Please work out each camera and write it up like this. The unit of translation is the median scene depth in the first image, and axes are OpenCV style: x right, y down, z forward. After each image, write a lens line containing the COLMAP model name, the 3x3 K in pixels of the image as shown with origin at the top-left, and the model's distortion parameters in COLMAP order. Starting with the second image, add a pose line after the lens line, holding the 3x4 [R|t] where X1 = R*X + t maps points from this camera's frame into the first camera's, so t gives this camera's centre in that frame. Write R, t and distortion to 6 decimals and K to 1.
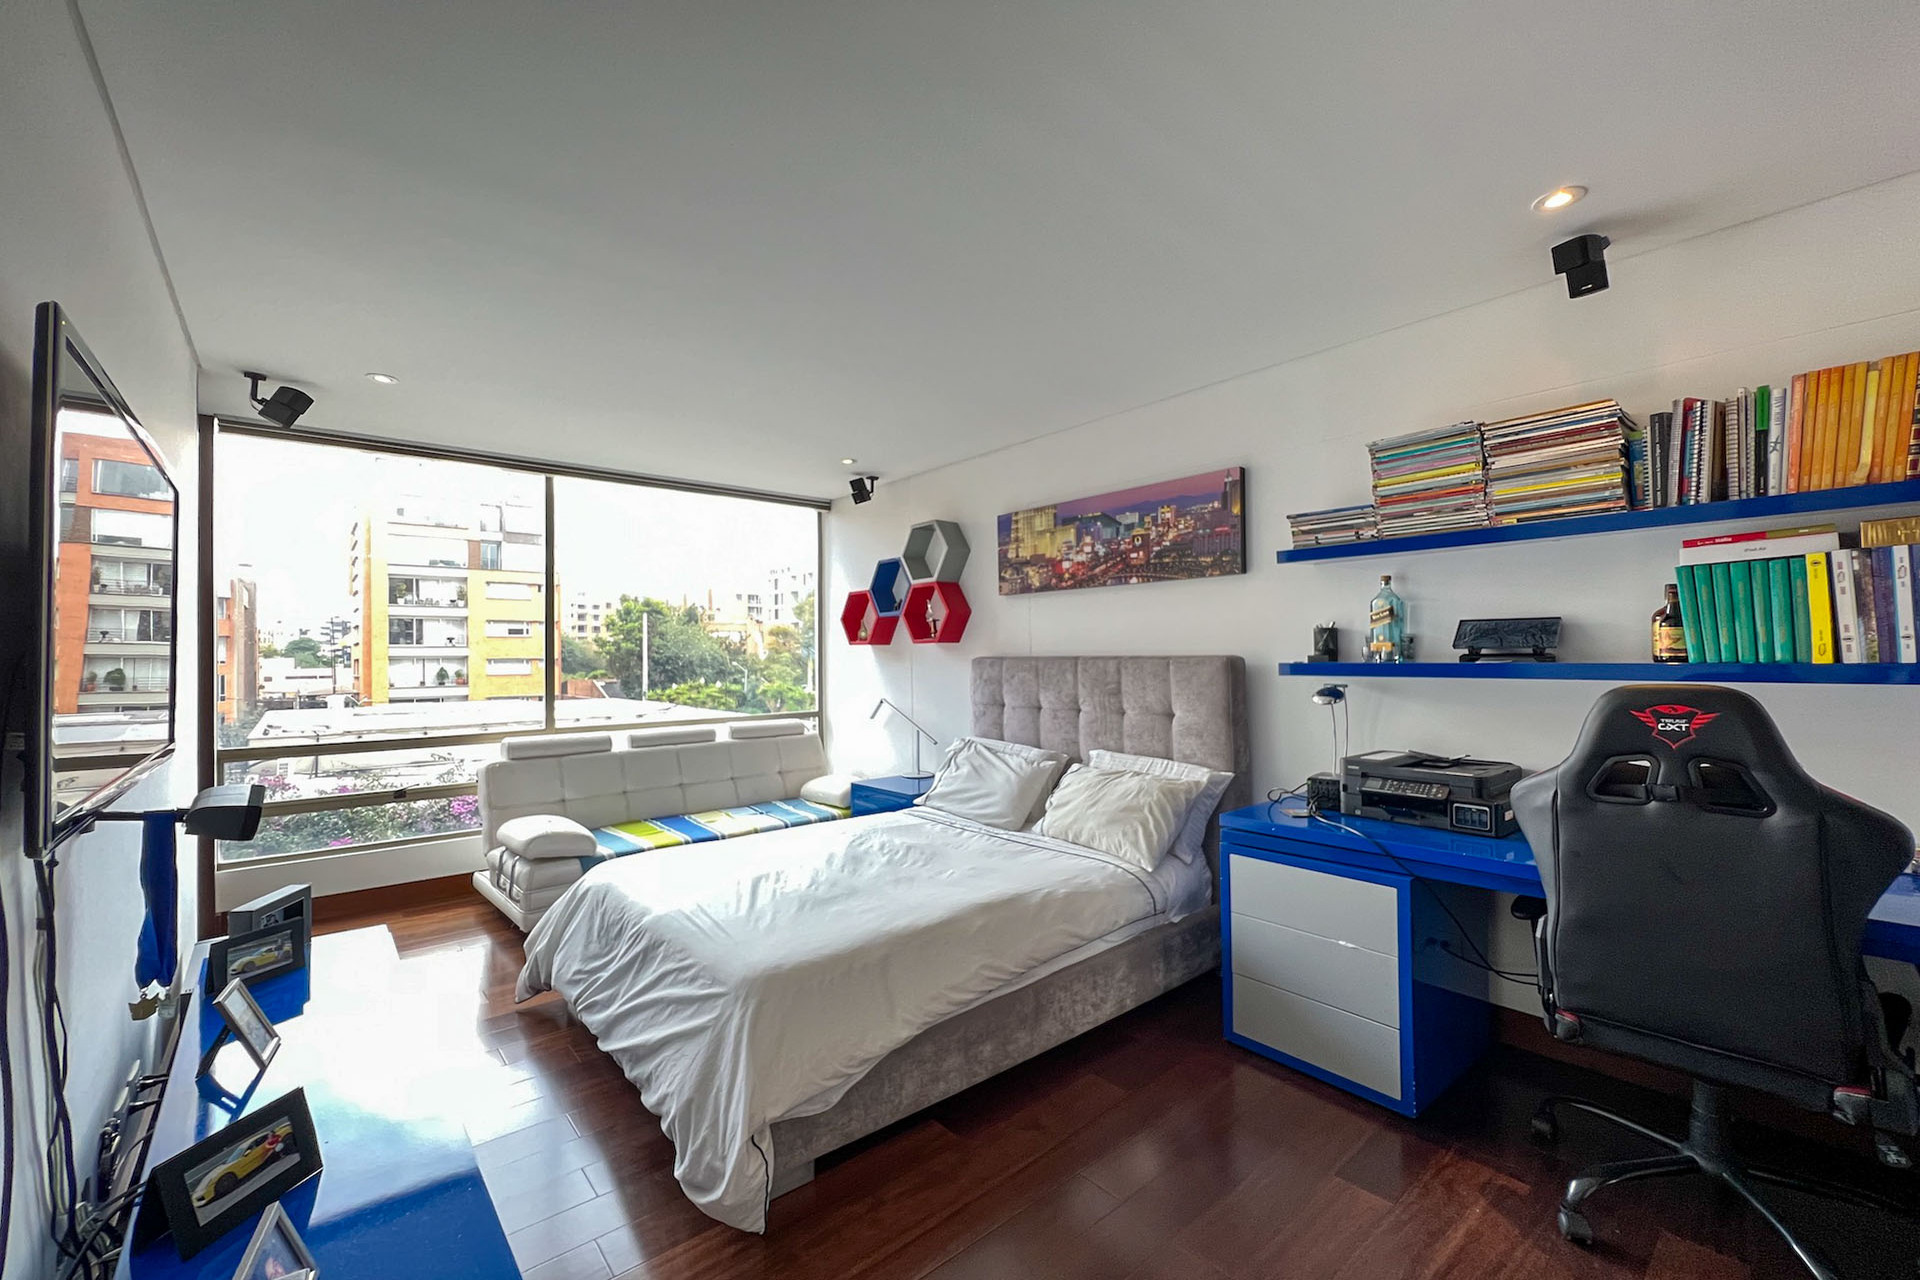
lens RADIAL K [[776.4, 0, 960.1], [0, 776.4, 647.5], [0, 0, 1]] dist [0.002826, 0.000104]
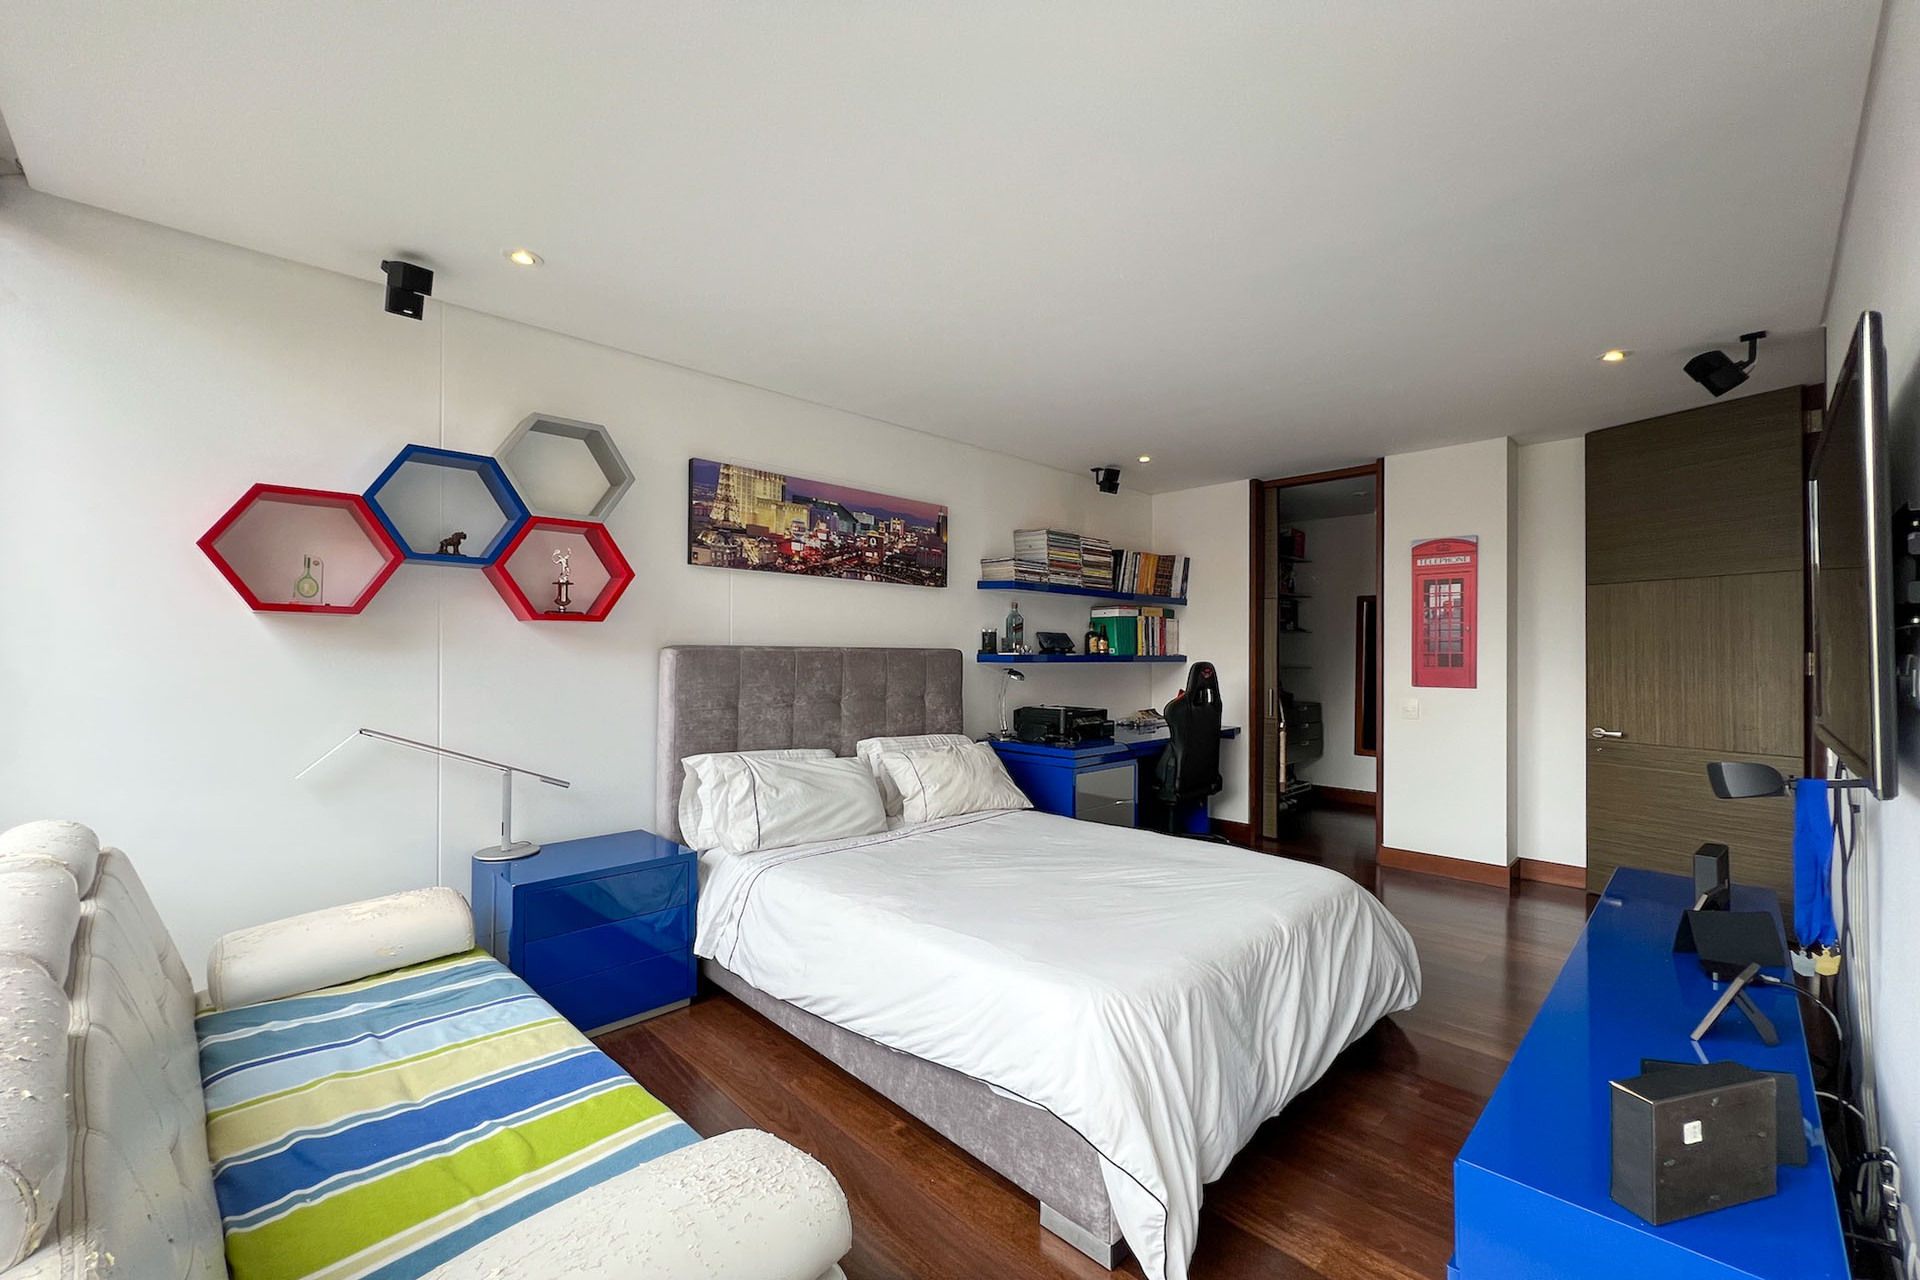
lens RADIAL K [[773.2, 0, 960.3], [0, 773.2, 645.1], [0, 0, 1]] dist [0.000453, -0.000384]
pose [[-0.070081, 0.026008, 0.997202, -0.817627], [-0.011705, 0.999570, -0.026892, 0.032661], [-0.997473, -0.013557, -0.069746, 0.913091]]
